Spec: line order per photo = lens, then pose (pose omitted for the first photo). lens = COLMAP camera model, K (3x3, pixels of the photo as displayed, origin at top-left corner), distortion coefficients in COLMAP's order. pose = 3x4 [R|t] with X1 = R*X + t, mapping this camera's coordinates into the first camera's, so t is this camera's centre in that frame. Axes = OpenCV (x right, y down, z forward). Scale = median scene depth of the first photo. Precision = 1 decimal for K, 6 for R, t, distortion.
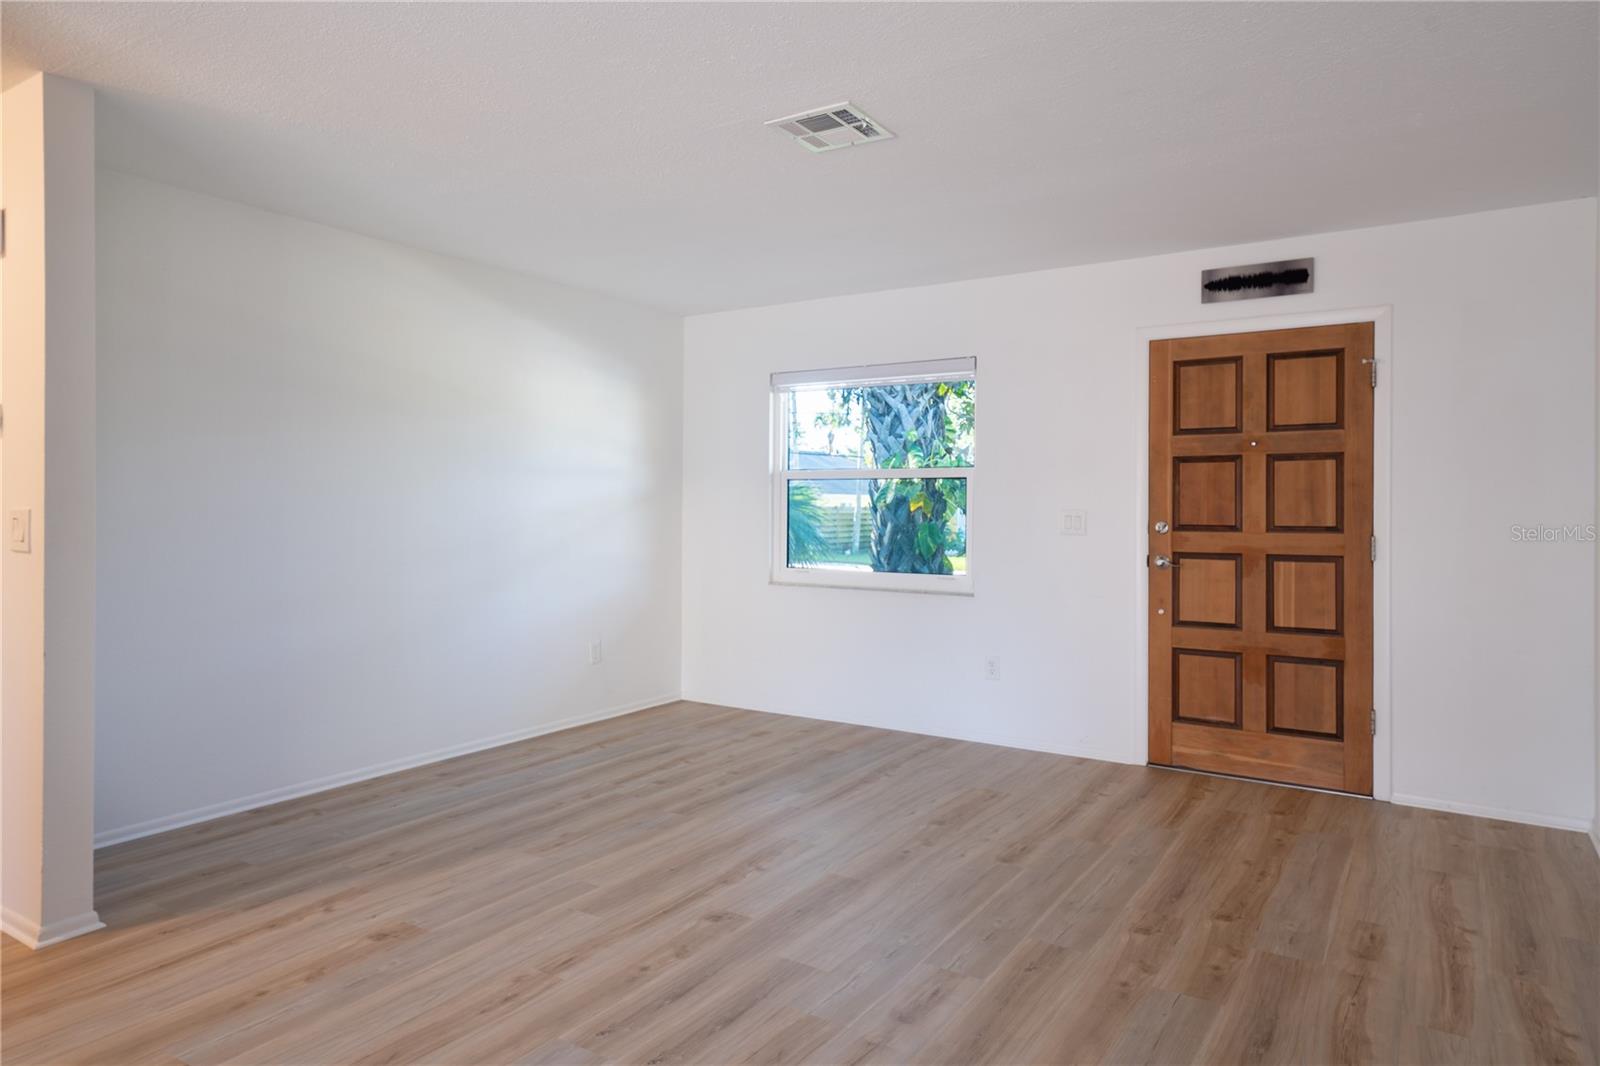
lens RADIAL K [[981.9, 0, 799.8], [0, 981.9, 505.8], [0, 0, 1]] dist [0.010619, 0.001004]
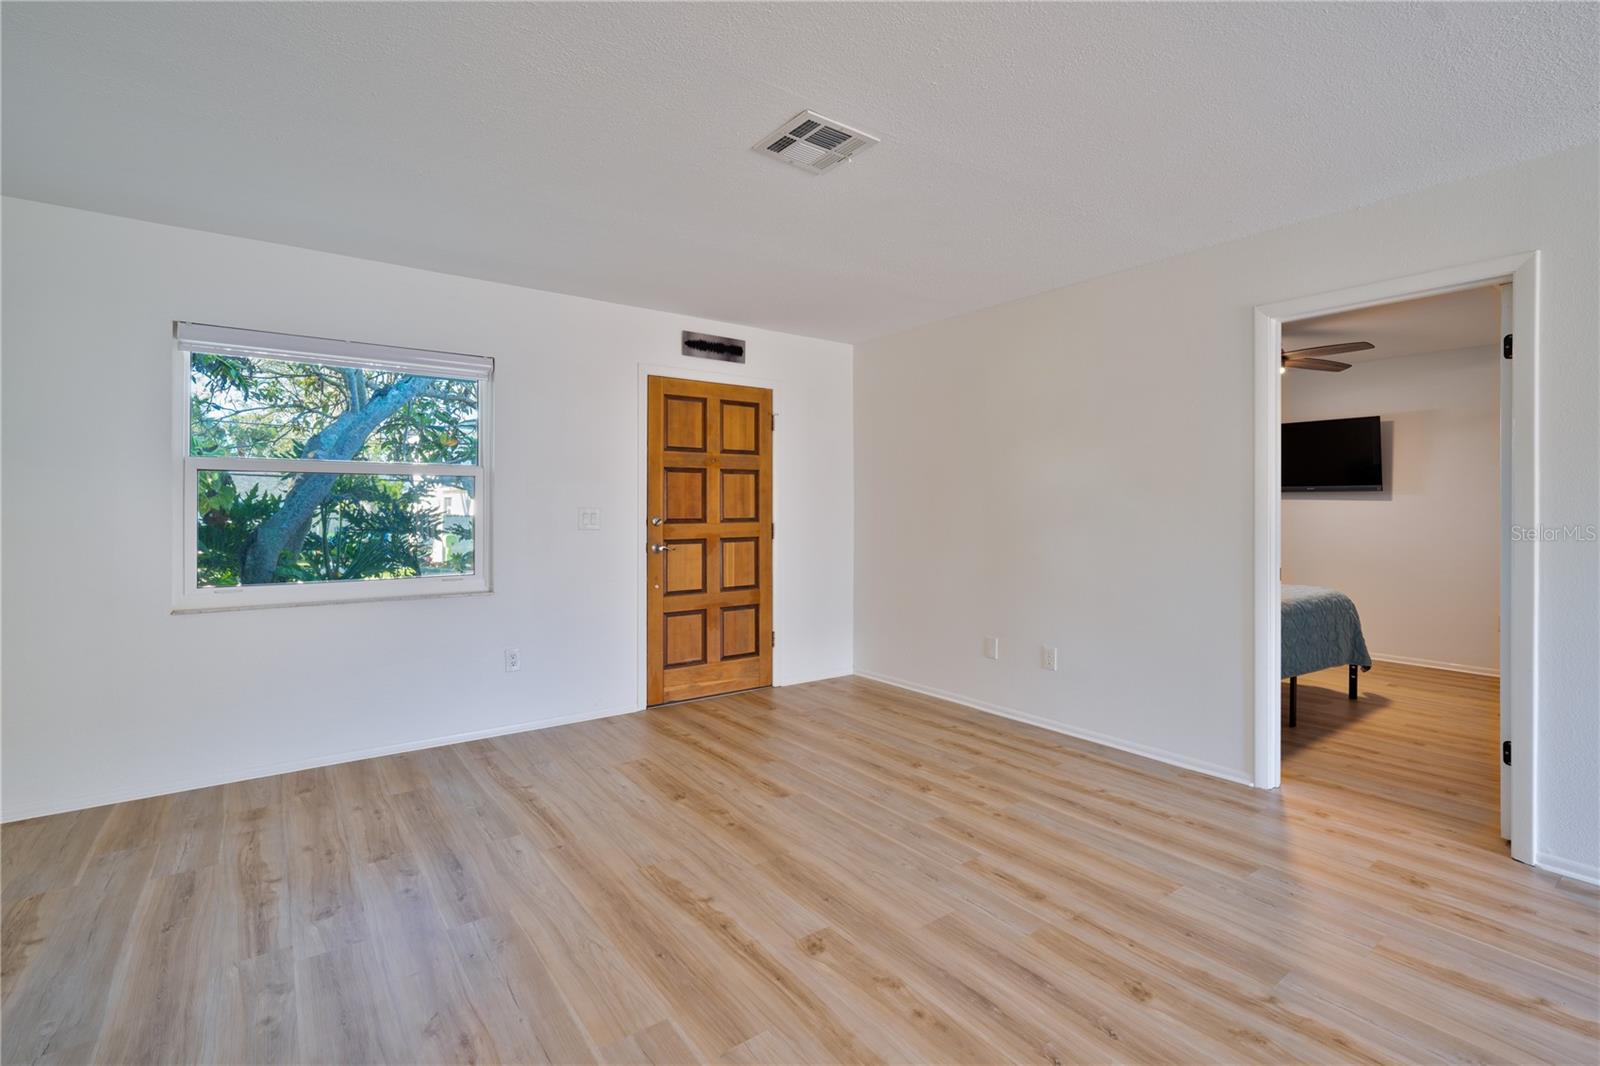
lens RADIAL K [[730.0, 0, 800.1], [0, 730.0, 504.9], [0, 0, 1]] dist [-0.001230, -0.000009]
pose [[0.355847, 0.000060, 0.934544, -0.492992], [0.003811, 0.999992, -0.001515, 0.002762], [-0.934536, 0.004101, 0.355844, 0.517762]]
